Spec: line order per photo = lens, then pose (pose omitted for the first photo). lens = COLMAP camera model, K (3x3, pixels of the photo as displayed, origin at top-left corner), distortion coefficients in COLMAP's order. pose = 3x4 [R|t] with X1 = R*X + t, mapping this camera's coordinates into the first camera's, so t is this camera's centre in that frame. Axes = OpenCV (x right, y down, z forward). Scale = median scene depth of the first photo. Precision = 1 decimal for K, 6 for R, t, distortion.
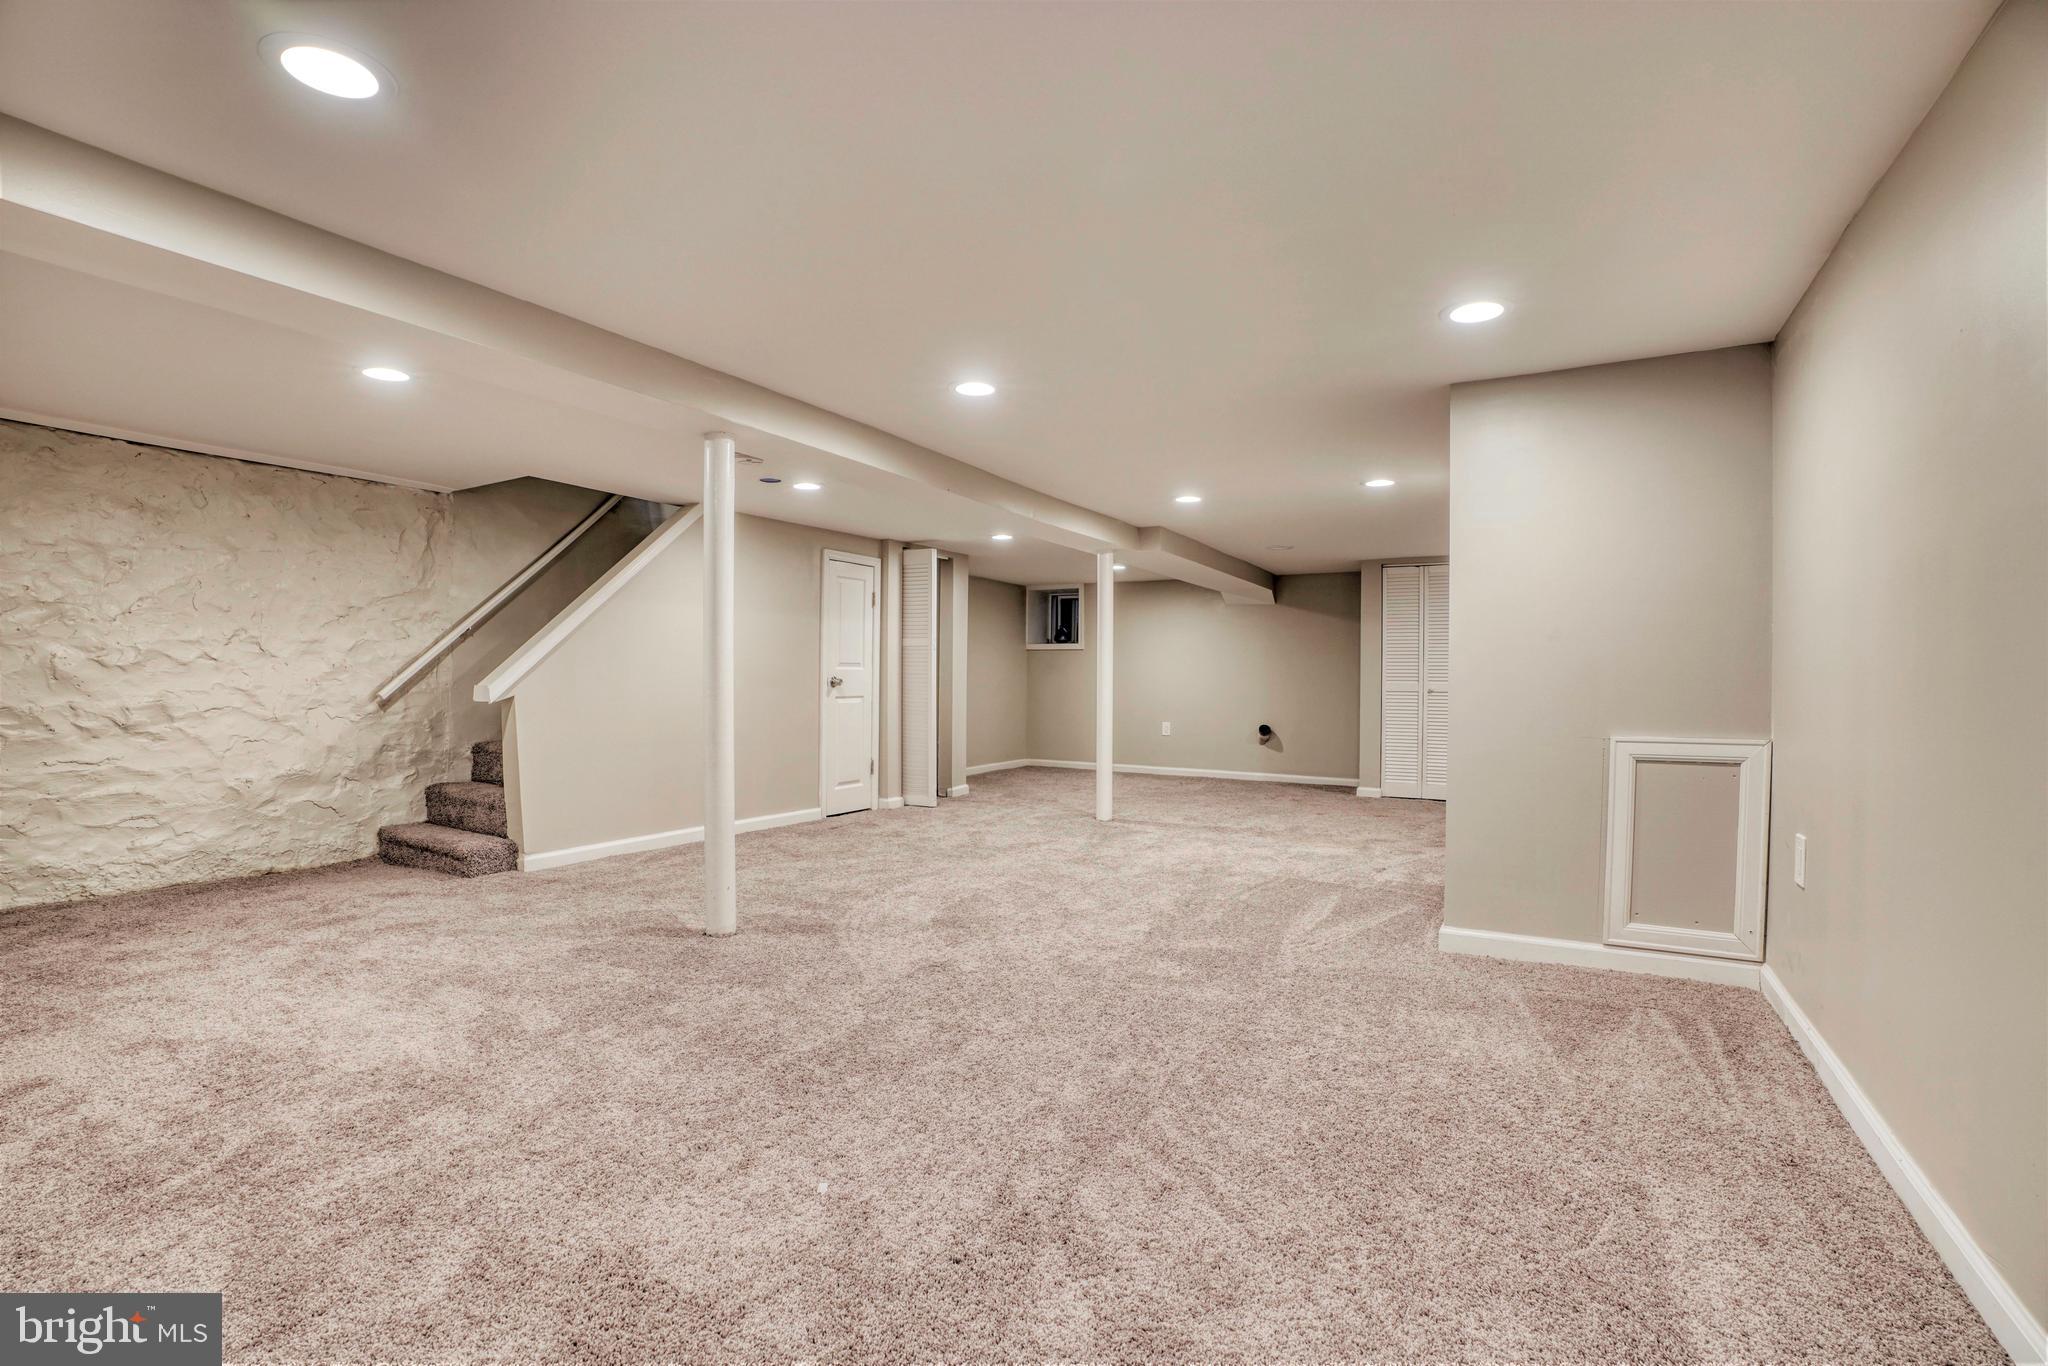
lens RADIAL K [[941.4, 0, 1008.9], [0, 941.4, 692.0], [0, 0, 1]] dist [-0.068930, 0.026062]
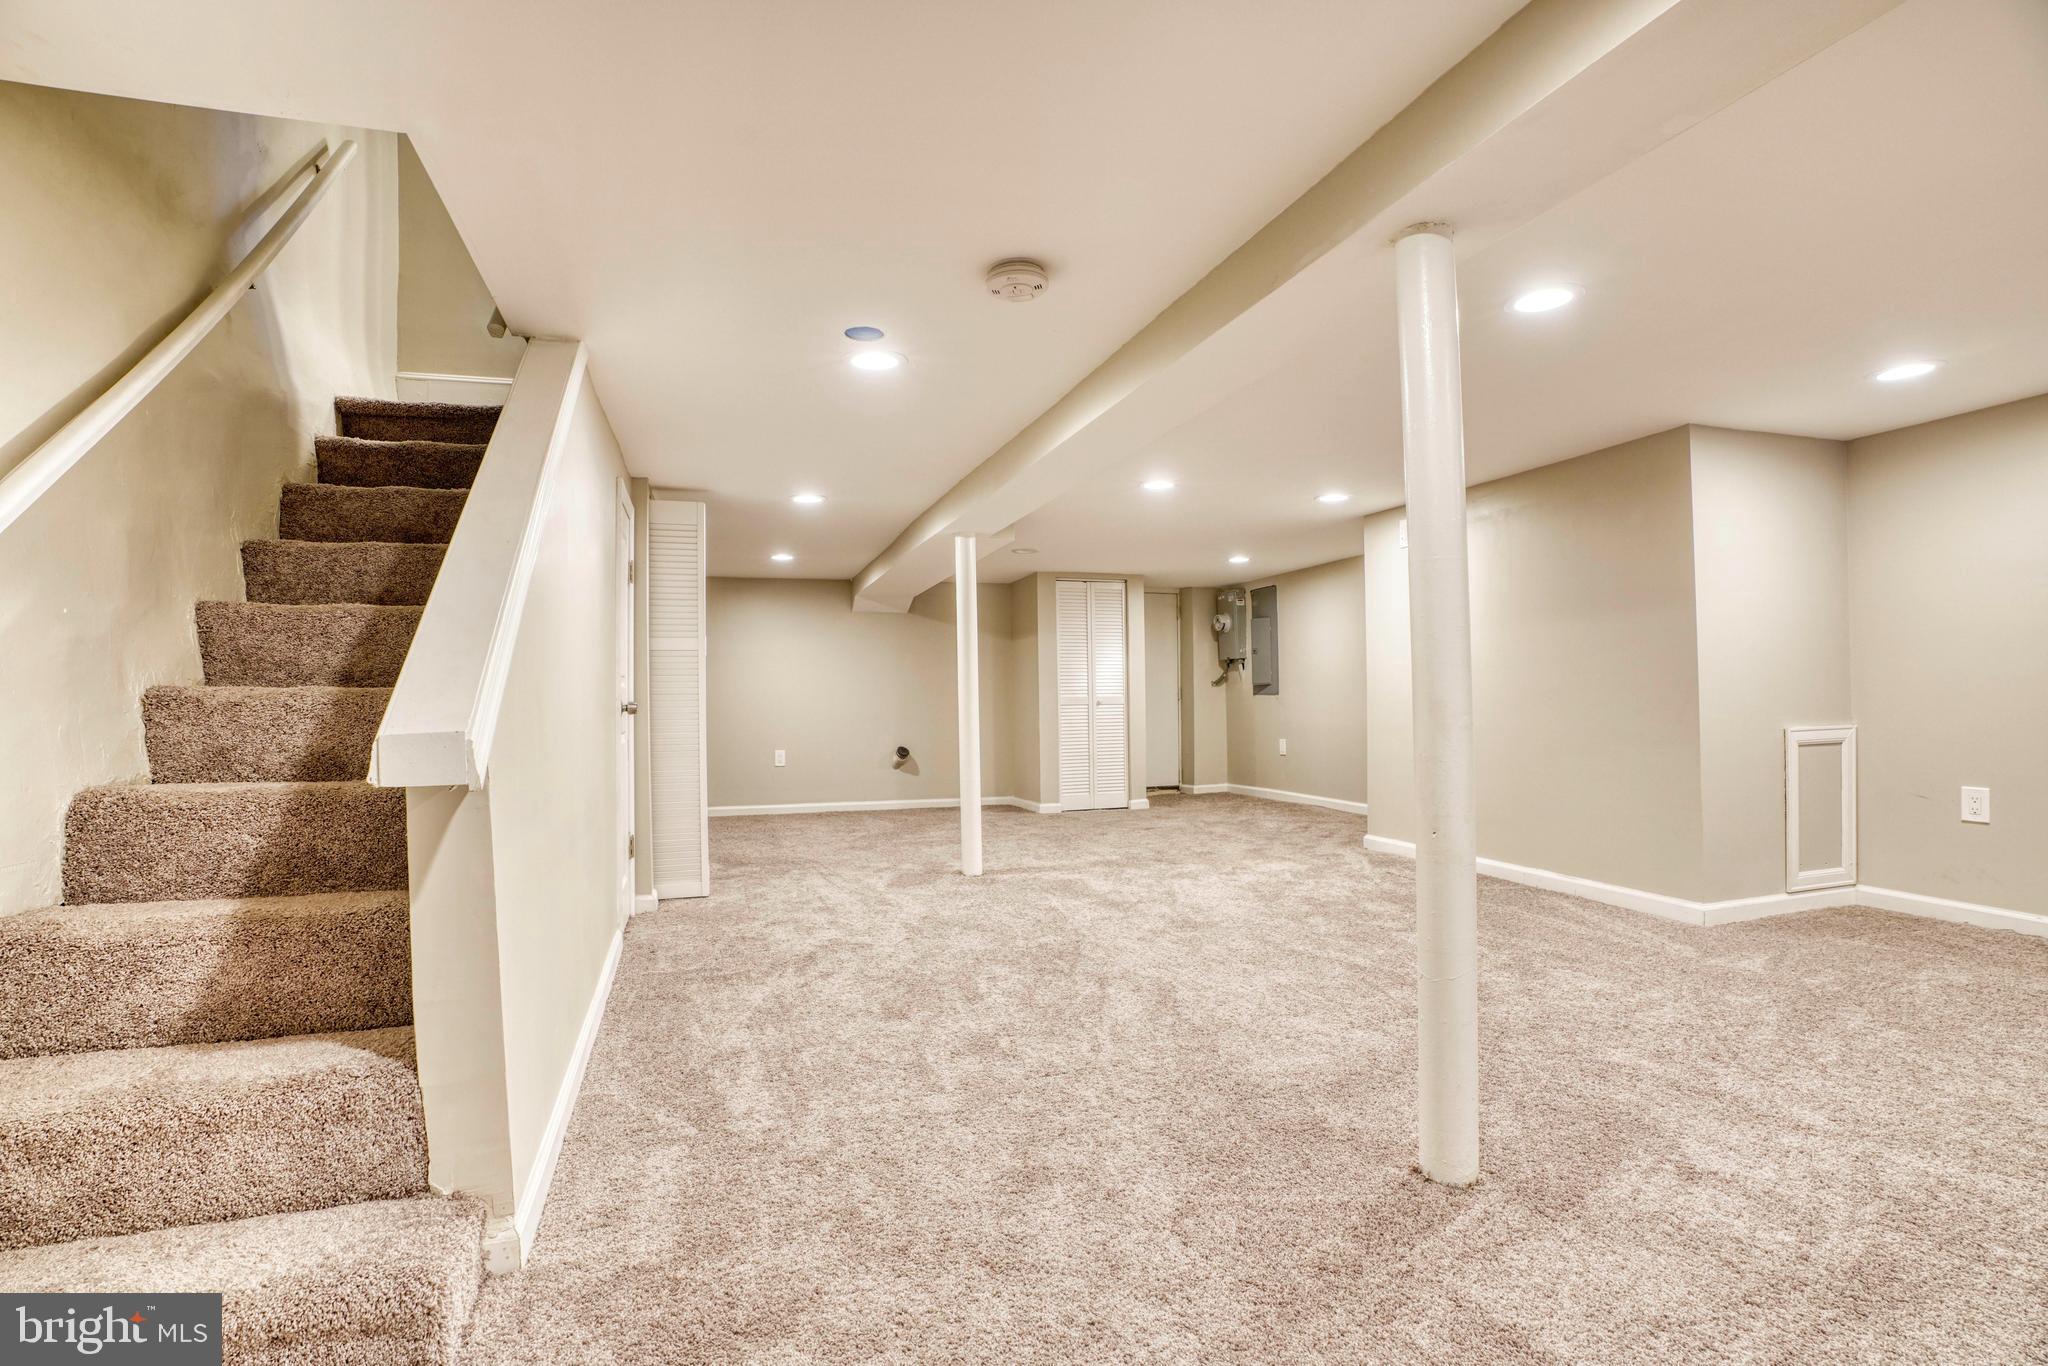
lens RADIAL K [[941.4, 0, 1012.6], [0, 941.4, 689.8], [0, 0, 1]] dist [-0.068930, 0.026062]
pose [[0.657887, -0.002100, 0.753114, -0.599272], [0.021861, 0.999628, -0.016309, -0.002926], [-0.752800, 0.027194, 0.657688, 0.597724]]
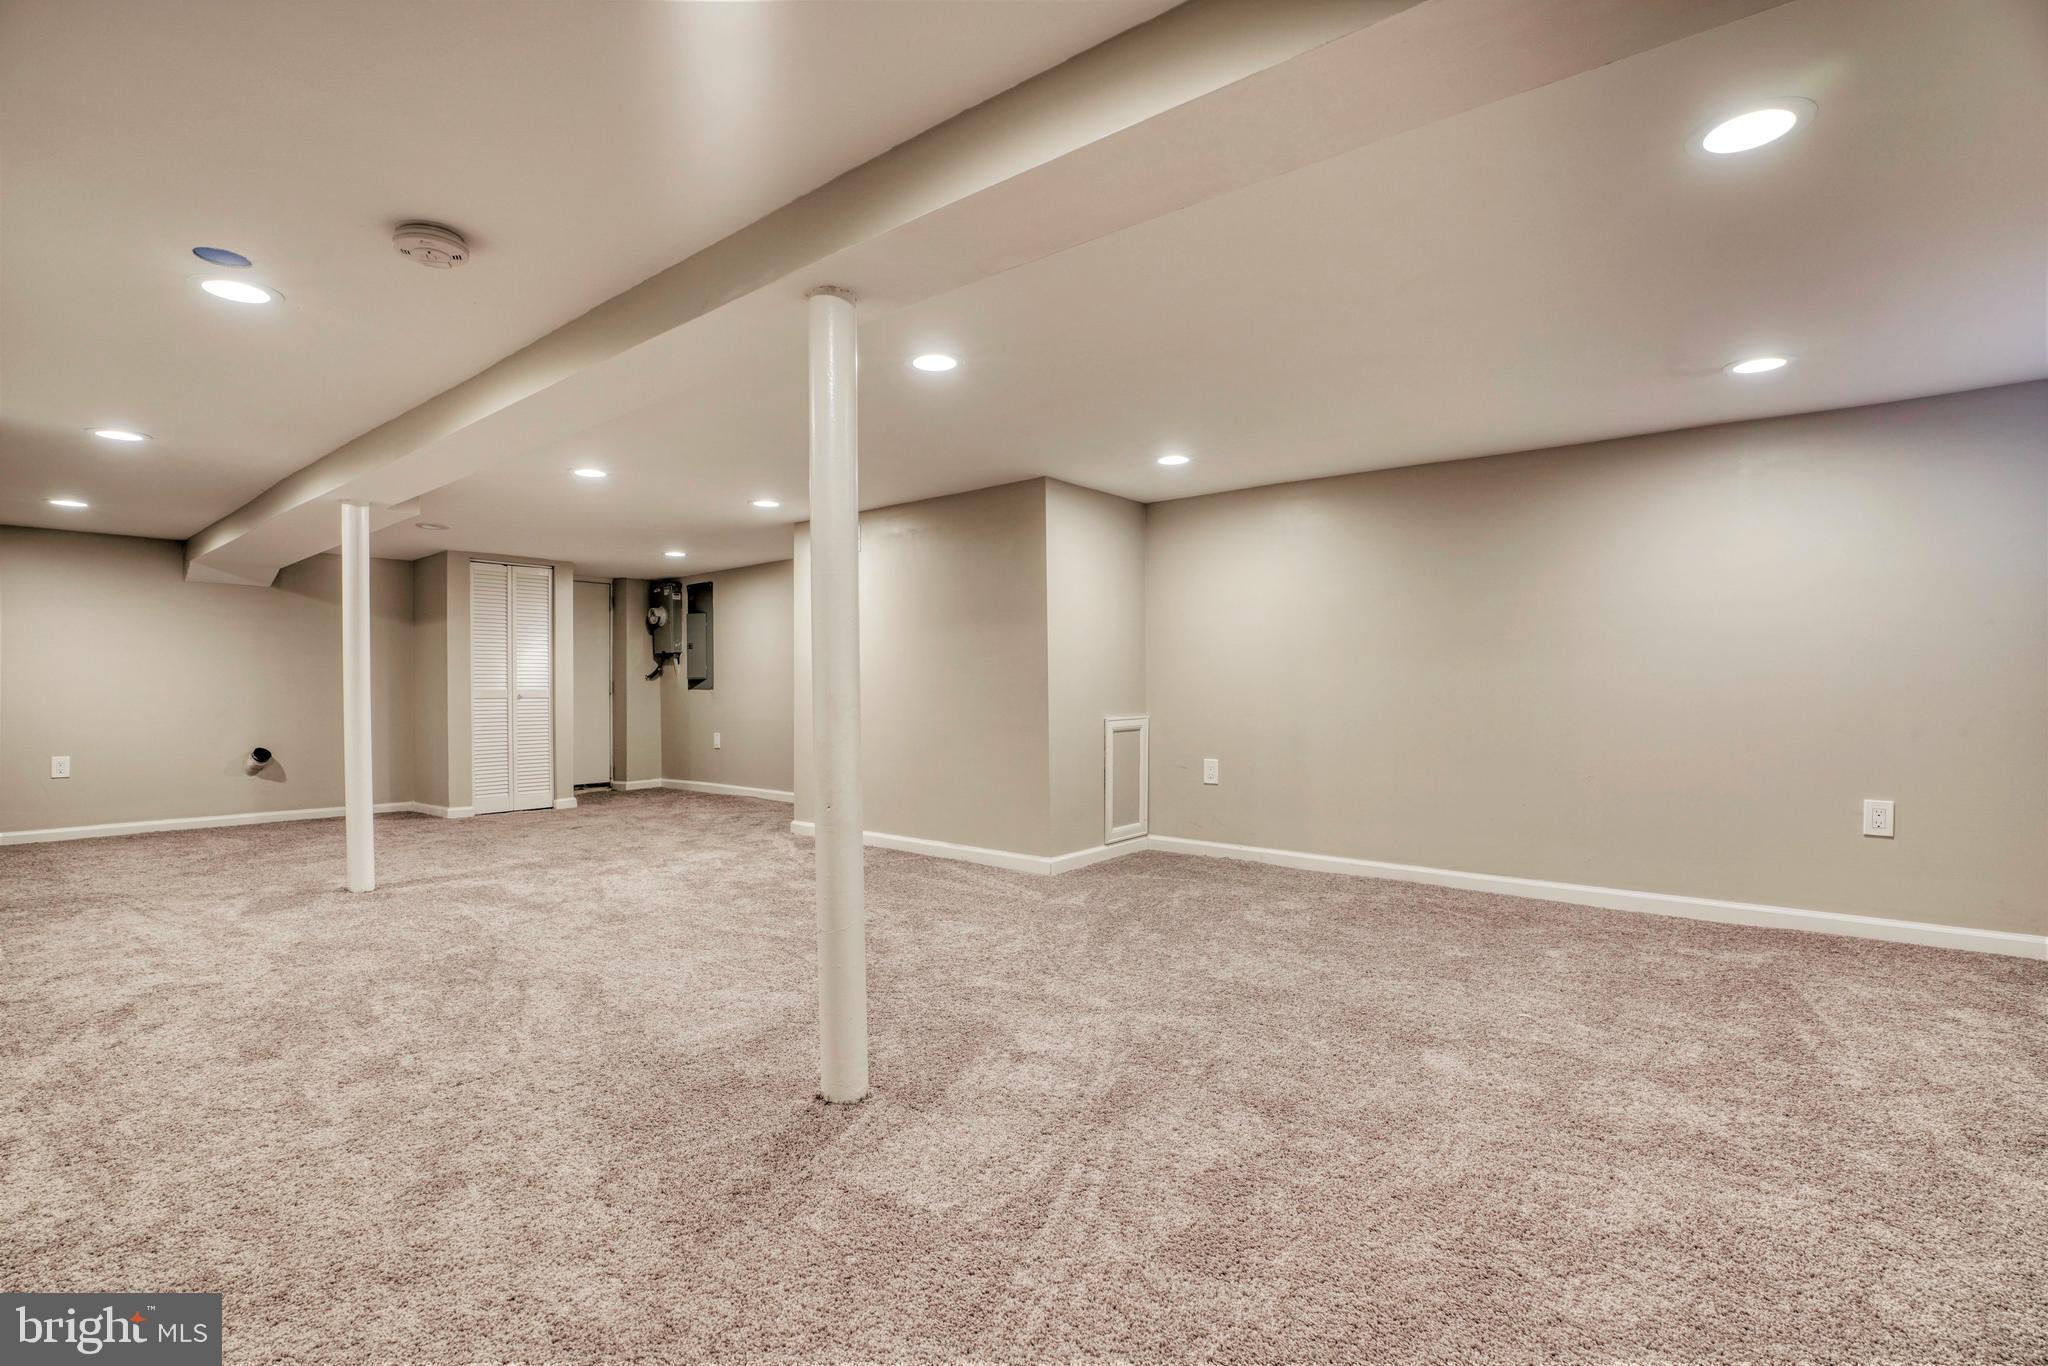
lens RADIAL K [[941.4, 0, 1004.3], [0, 941.4, 692.2], [0, 0, 1]] dist [-0.068930, 0.026062]
pose [[0.145506, -0.004334, 0.989348, -0.633373], [0.015220, 0.999882, 0.002142, -0.001566], [-0.989240, 0.014746, 0.145554, 0.569961]]
